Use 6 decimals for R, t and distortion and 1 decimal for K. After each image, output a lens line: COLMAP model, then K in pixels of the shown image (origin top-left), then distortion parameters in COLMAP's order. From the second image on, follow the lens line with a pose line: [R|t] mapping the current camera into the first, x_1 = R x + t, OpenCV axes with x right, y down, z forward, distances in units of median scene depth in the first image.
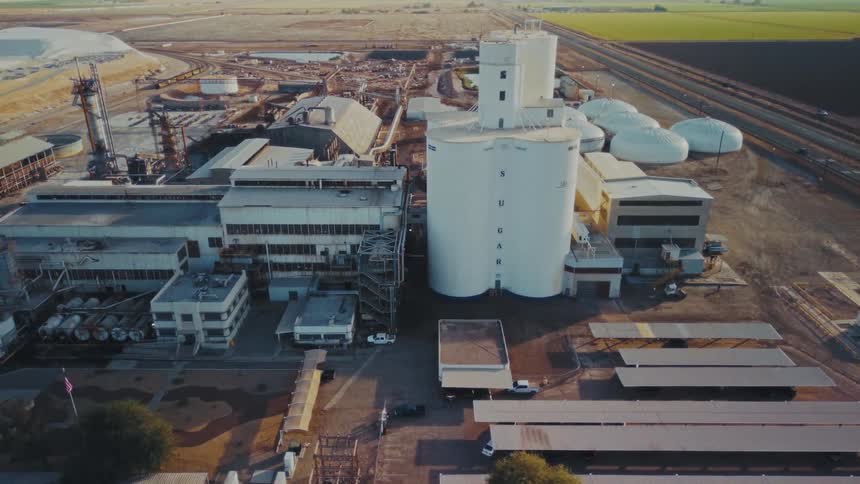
lens RADIAL K [[615.9, 0, 430.0], [0, 615.9, 242.0], [0, 0, 1]] dist [0.042140, -0.093900]
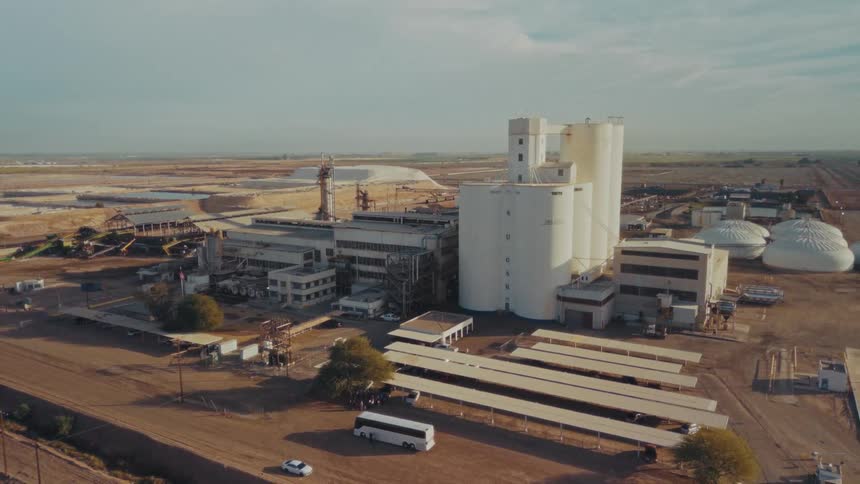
lens RADIAL K [[606.6, 0, 430.0], [0, 606.6, 242.0], [0, 0, 1]] dist [0.066049, -0.094549]
pose [[0.867542, 0.072628, -0.492033, 0.542885], [-0.189416, 0.962976, -0.191832, 0.198723], [0.459884, 0.259621, 0.849178, -0.122531]]
